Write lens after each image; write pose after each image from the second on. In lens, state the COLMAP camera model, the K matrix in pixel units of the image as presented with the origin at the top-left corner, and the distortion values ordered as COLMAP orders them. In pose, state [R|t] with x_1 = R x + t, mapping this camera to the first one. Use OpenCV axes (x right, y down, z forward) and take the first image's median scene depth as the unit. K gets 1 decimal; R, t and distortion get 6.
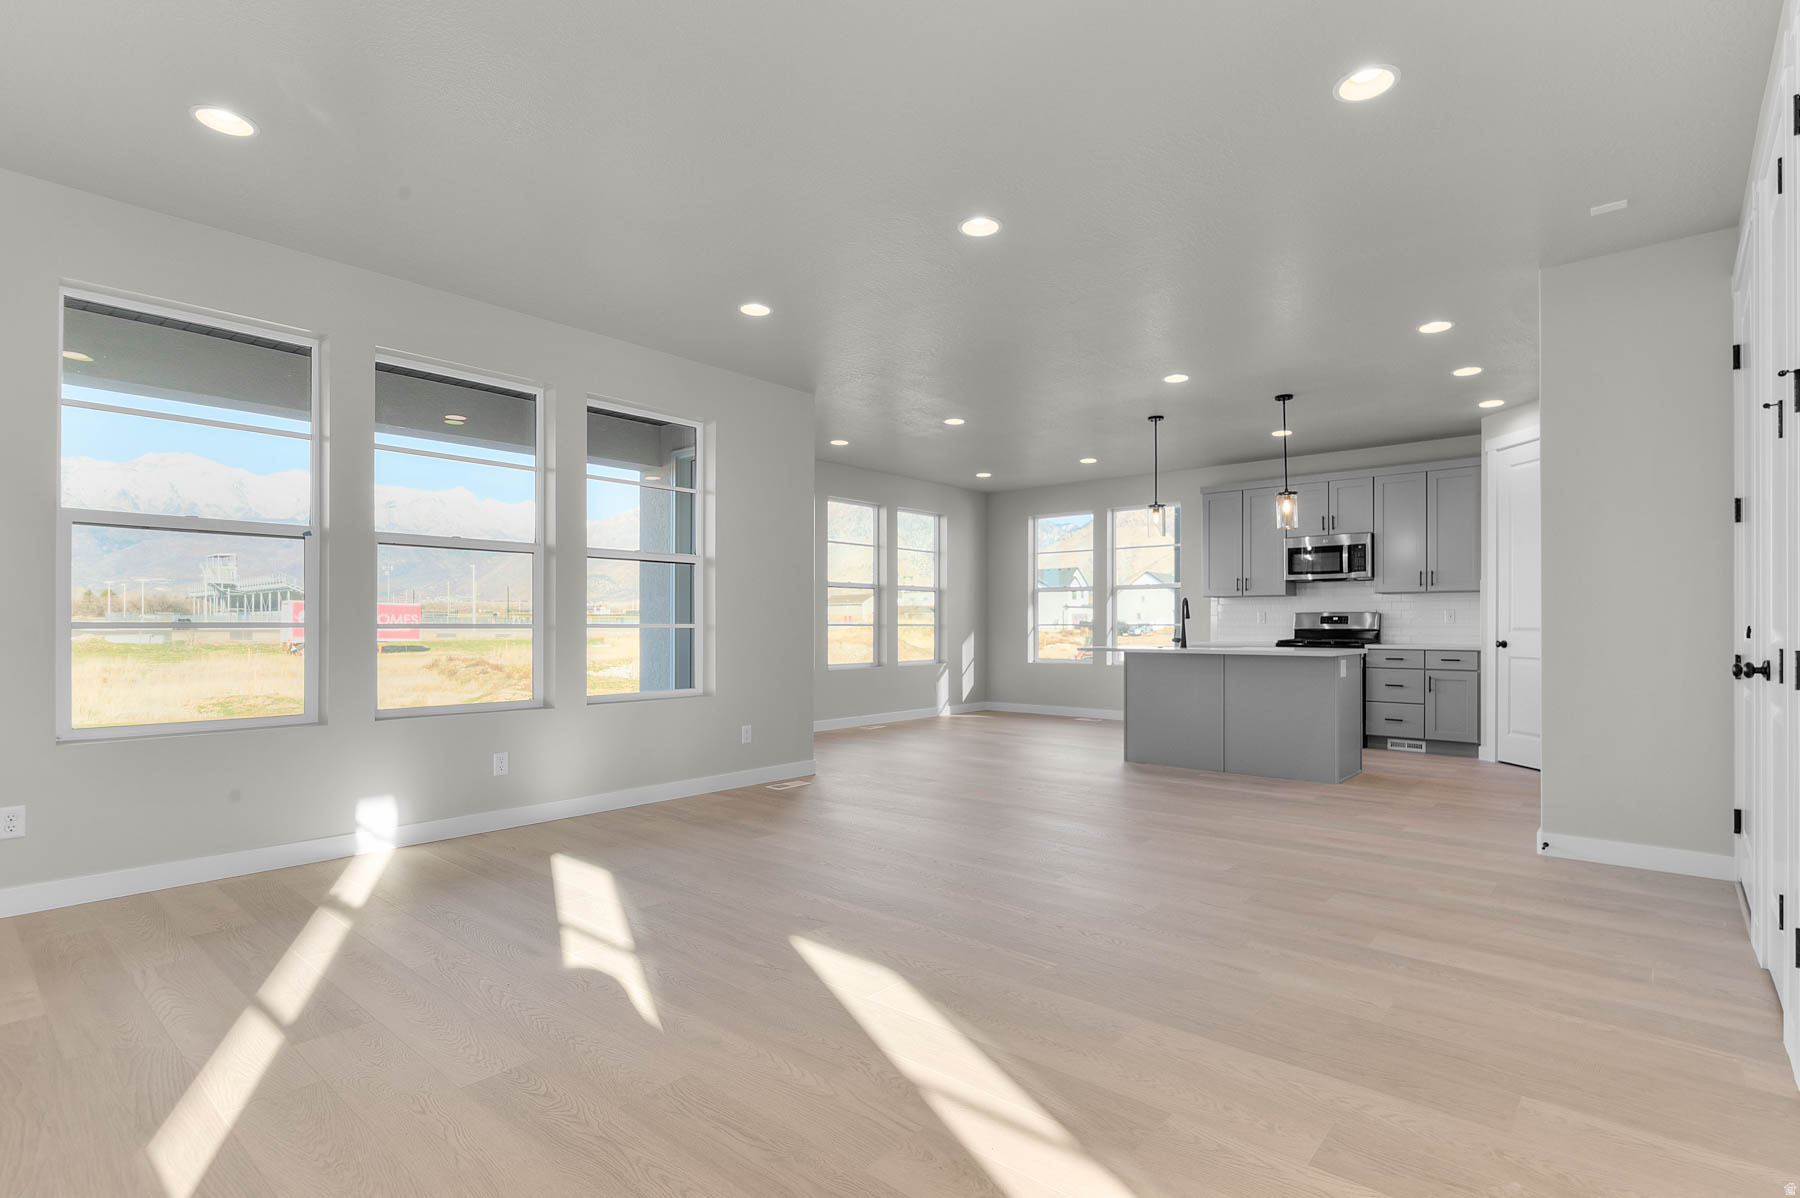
lens RADIAL K [[852.2, 0, 896.4], [0, 852.2, 624.7], [0, 0, 1]] dist [-0.002535, -0.000107]
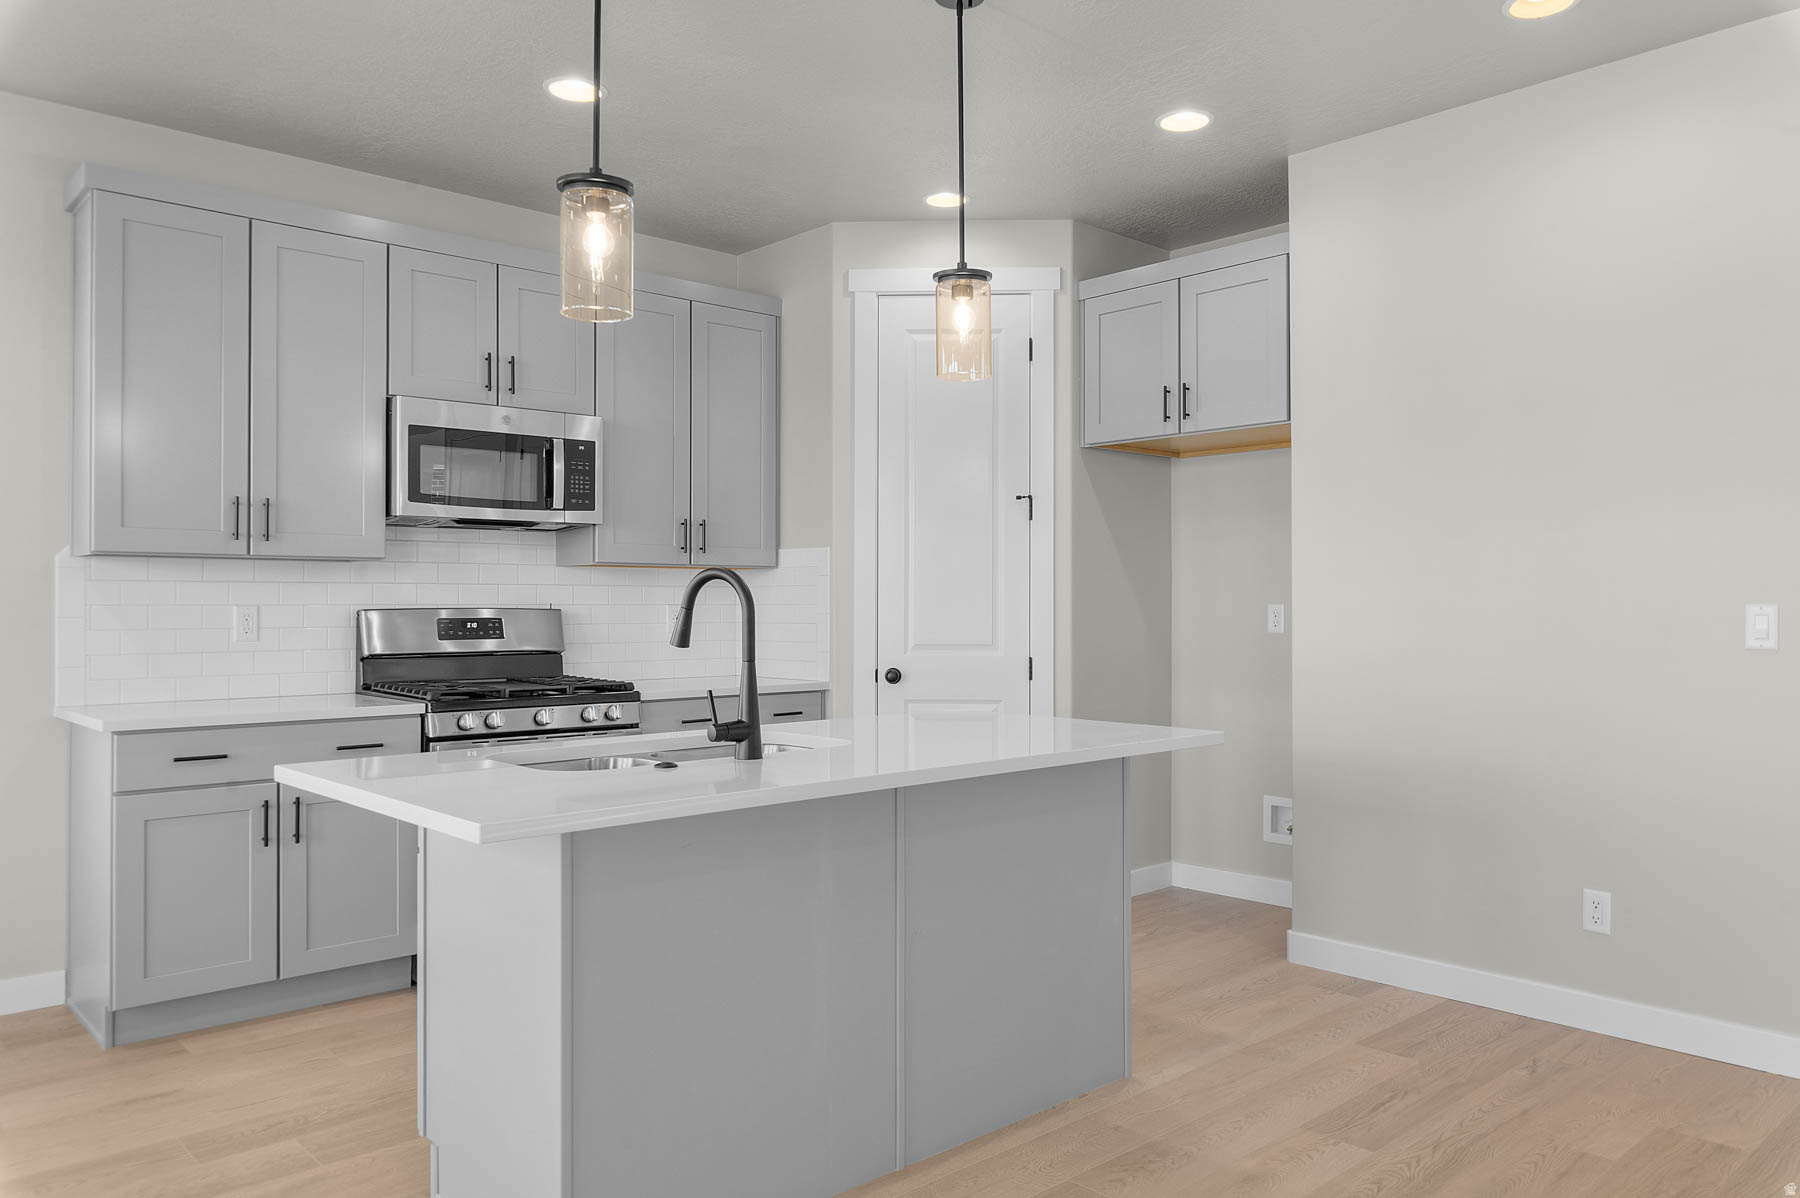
lens RADIAL K [[1290.4, 0, 900.0], [0, 1290.4, 599.0], [0, 0, 1]] dist [0.004612, 0.000129]
pose [[0.123063, 0.002812, 0.992395, -0.042904], [-0.000431, 0.999996, -0.002780, -0.017502], [-0.992399, -0.000086, 0.123064, 0.742546]]
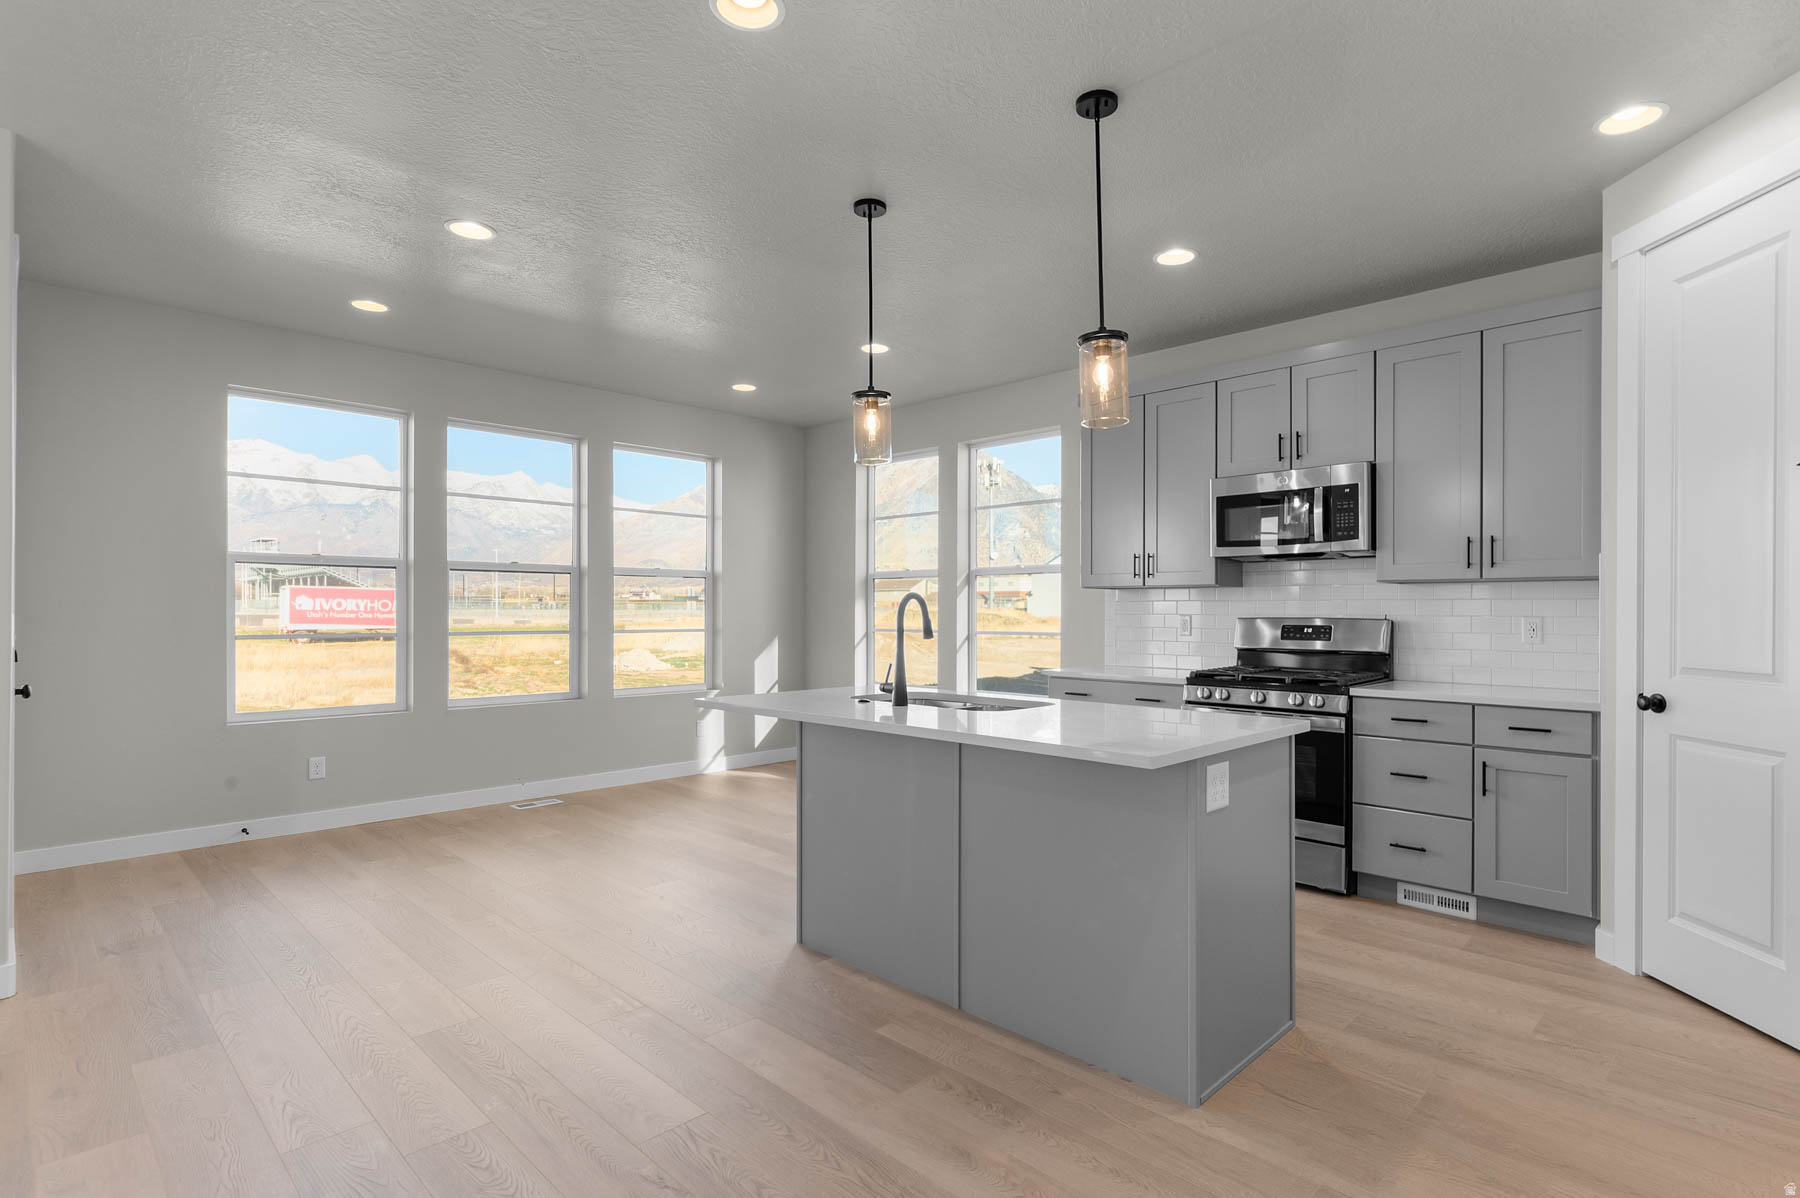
lens RADIAL K [[871.3, 0, 910.0], [0, 871.3, 609.2], [0, 0, 1]] dist [0.000324, 0.000370]
pose [[0.998171, 0.003507, -0.060355, 0.303544], [-0.003617, 0.999992, -0.001707, -0.018375], [0.060349, 0.001922, 0.998176, 0.448894]]
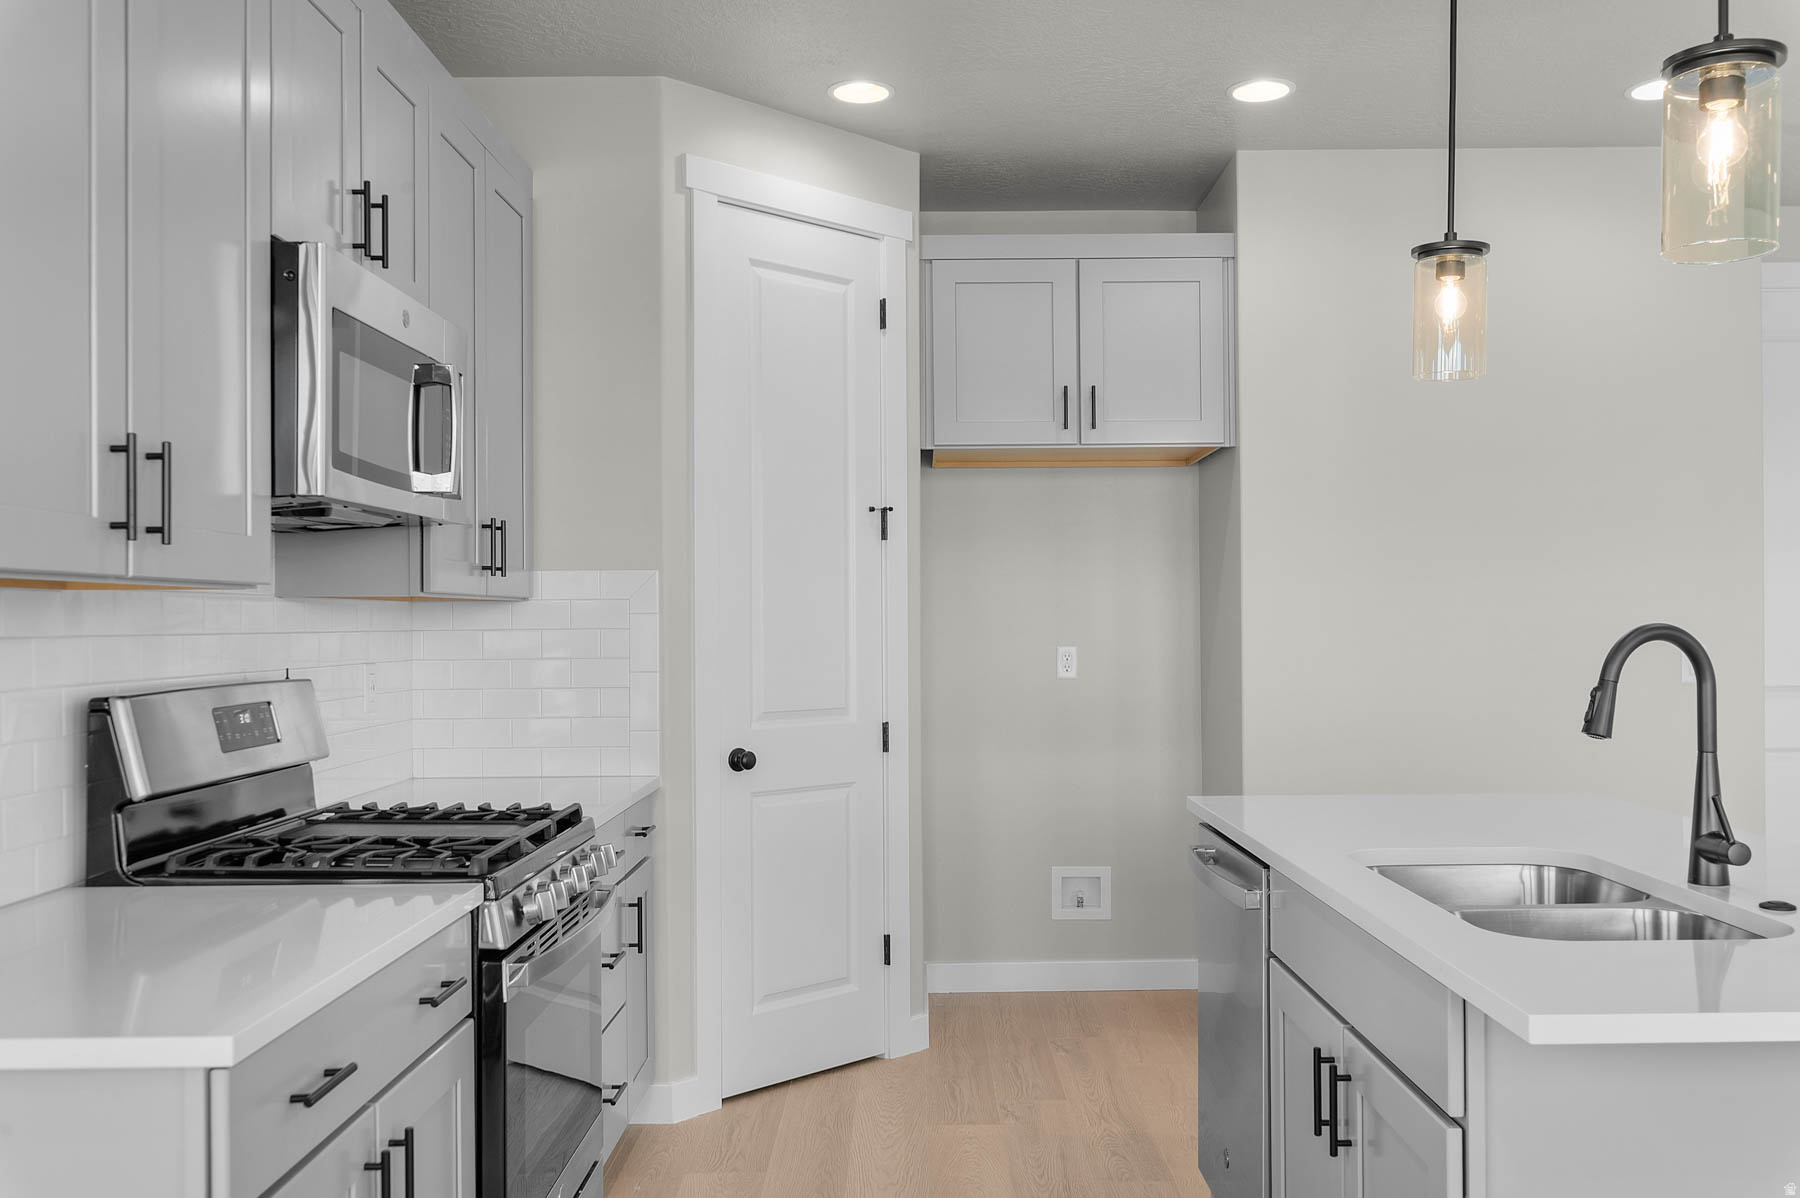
lens RADIAL K [[1535.8, 0, 903.2], [0, 1535.8, 618.9], [0, 0, 1]] dist [-0.001625, 0.001286]
pose [[-0.652361, 0.005484, 0.757888, 0.157033], [0.006736, 0.999976, -0.001438, -0.027948], [-0.757878, 0.004167, -0.652383, 1.120881]]
